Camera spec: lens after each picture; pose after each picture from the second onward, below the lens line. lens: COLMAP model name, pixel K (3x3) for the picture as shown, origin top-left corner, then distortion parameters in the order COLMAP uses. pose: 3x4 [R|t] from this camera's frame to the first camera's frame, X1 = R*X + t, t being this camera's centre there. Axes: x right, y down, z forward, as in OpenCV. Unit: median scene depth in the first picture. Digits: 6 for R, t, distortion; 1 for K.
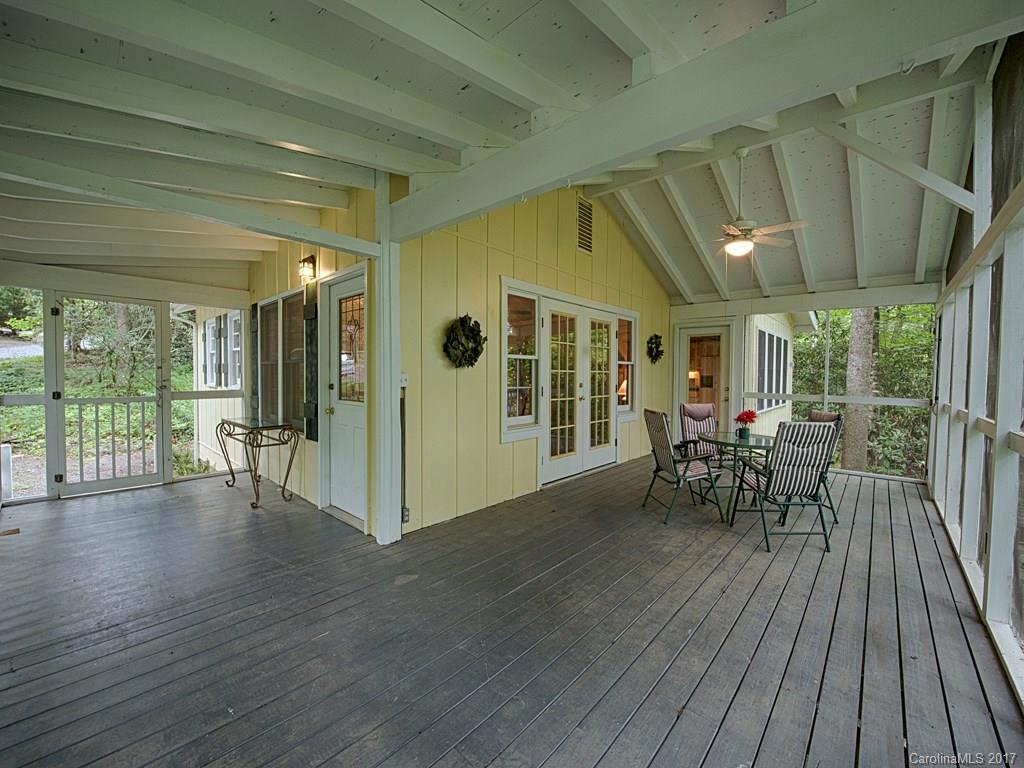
lens RADIAL K [[408.0, 0, 518.2], [0, 408.0, 387.4], [0, 0, 1]] dist [-0.016003, -0.000099]
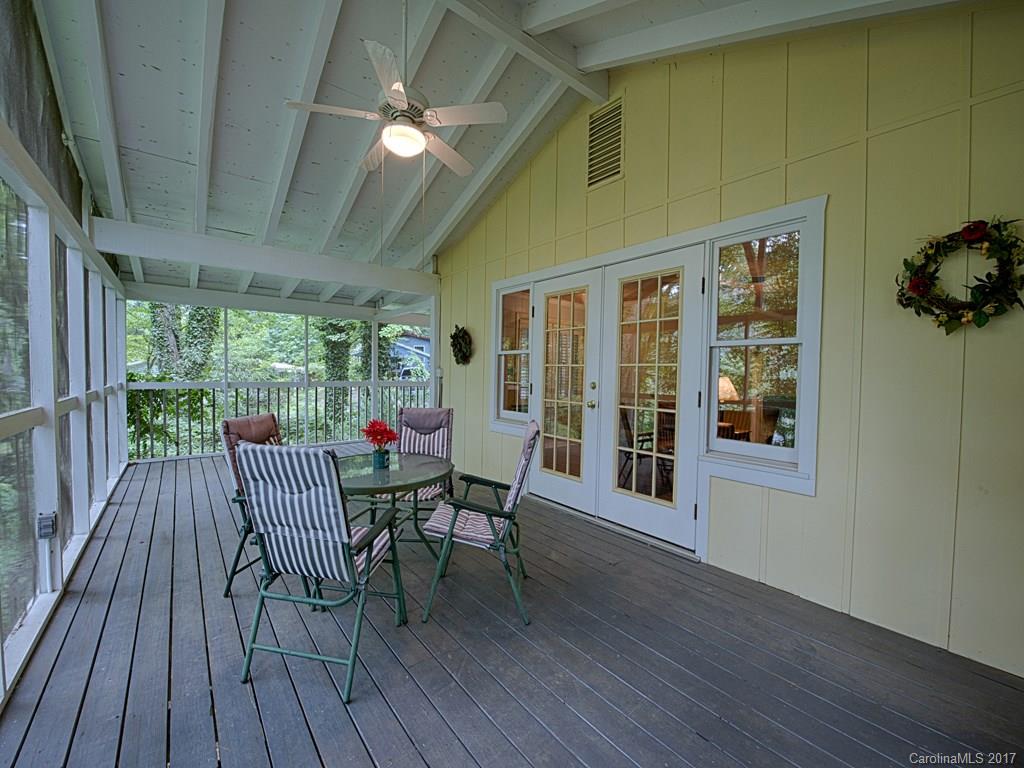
lens RADIAL K [[408.0, 0, 518.2], [0, 408.0, 387.4], [0, 0, 1]] dist [-0.016003, -0.000099]
pose [[-0.145517, 0.025136, -0.989036, 0.913855], [-0.055190, 0.997914, 0.033482, -0.020016], [0.987815, 0.059457, -0.143827, 1.059404]]
